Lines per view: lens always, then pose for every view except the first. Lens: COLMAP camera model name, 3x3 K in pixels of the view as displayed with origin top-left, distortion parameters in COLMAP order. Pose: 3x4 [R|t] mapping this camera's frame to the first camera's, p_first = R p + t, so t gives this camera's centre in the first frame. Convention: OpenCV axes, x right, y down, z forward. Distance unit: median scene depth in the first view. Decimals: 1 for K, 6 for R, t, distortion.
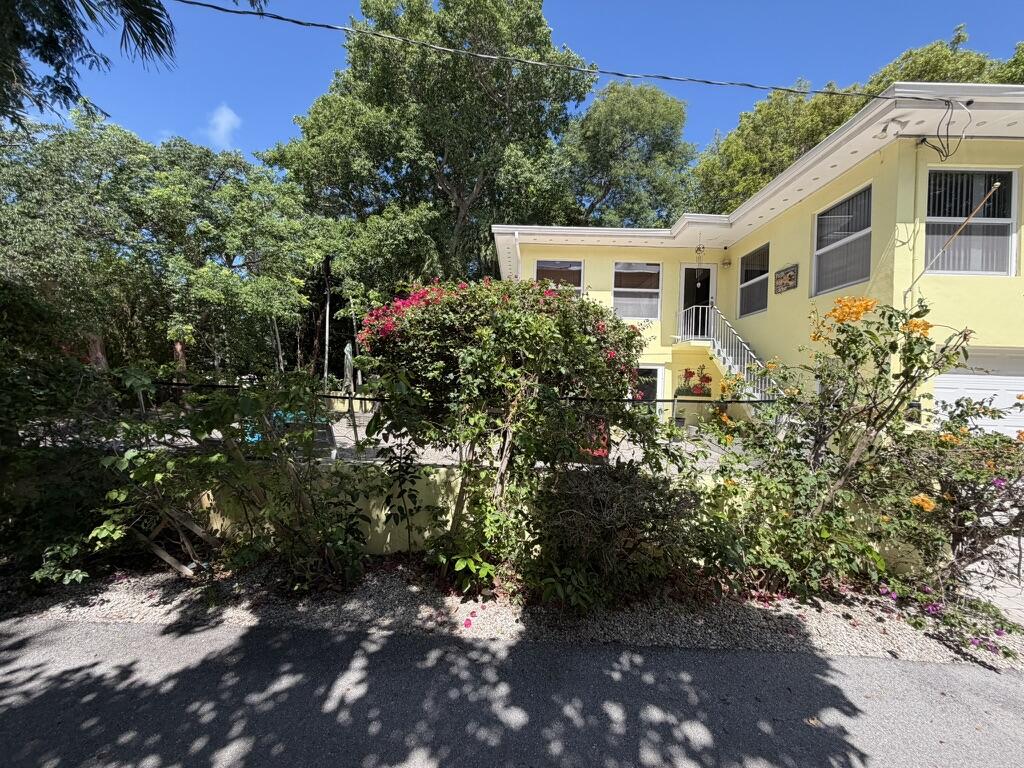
lens RADIAL K [[417.2, 0, 506.4], [0, 417.2, 381.1], [0, 0, 1]] dist [-0.000473, -0.000210]
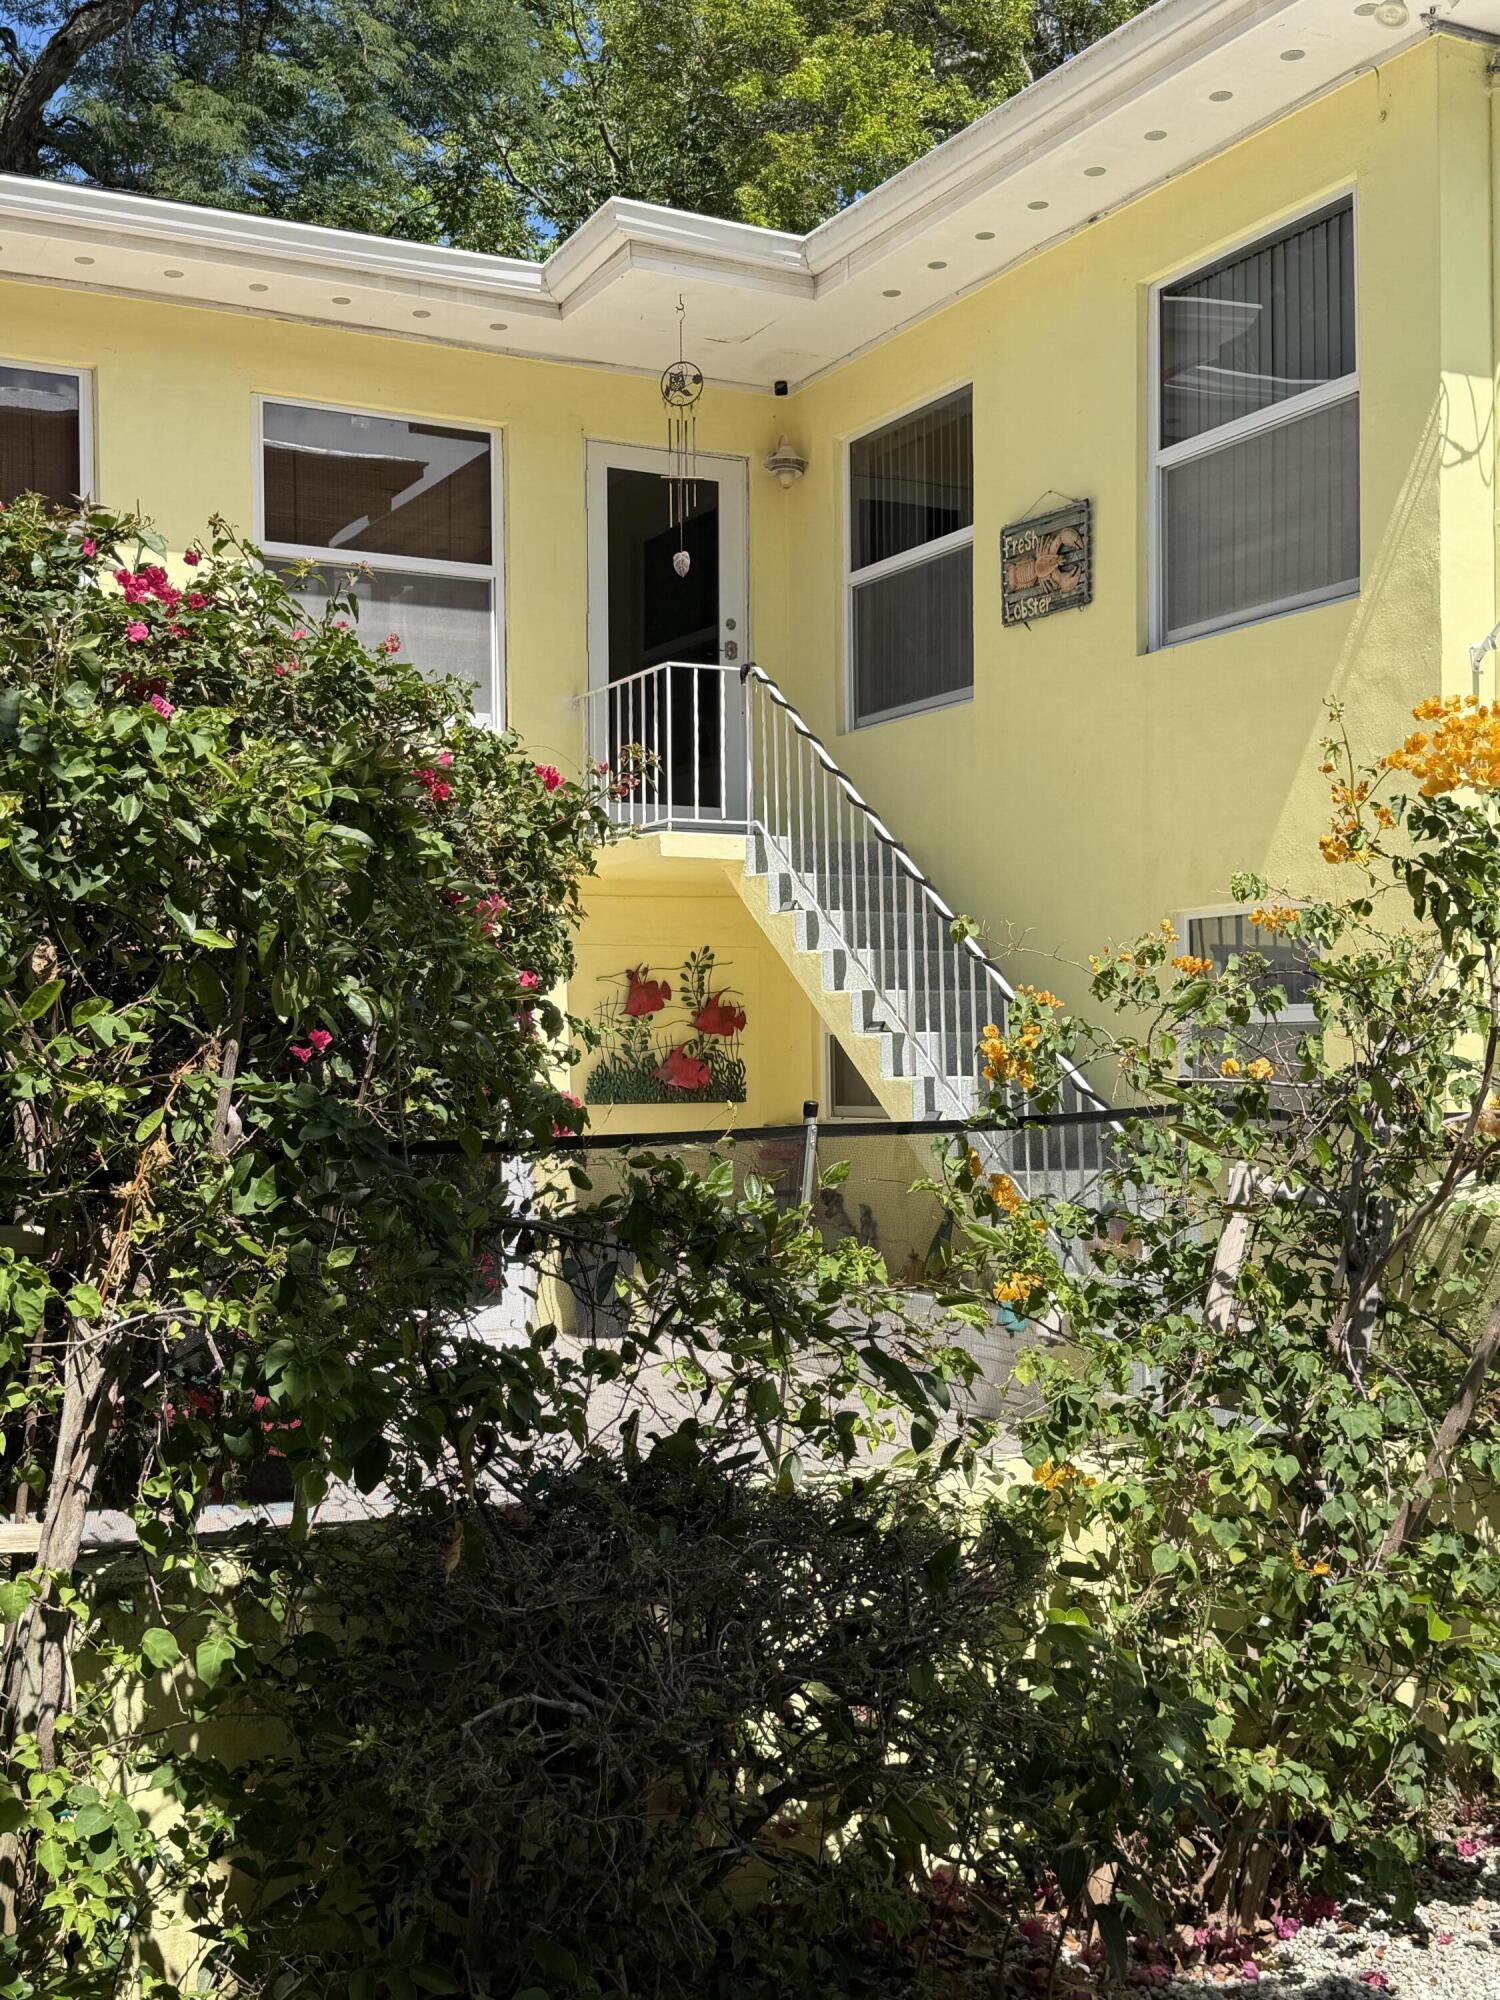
lens RADIAL K [[2322.7, 0, 750.0], [0, 2322.7, 1000.0], [0, 0, 1]] dist [0.202166, -0.492773]
pose [[0.874133, -0.026577, 0.484958, -0.113285], [0.034617, 0.999372, -0.007628, -0.006912], [-0.484451, 0.023456, 0.874504, -0.025147]]
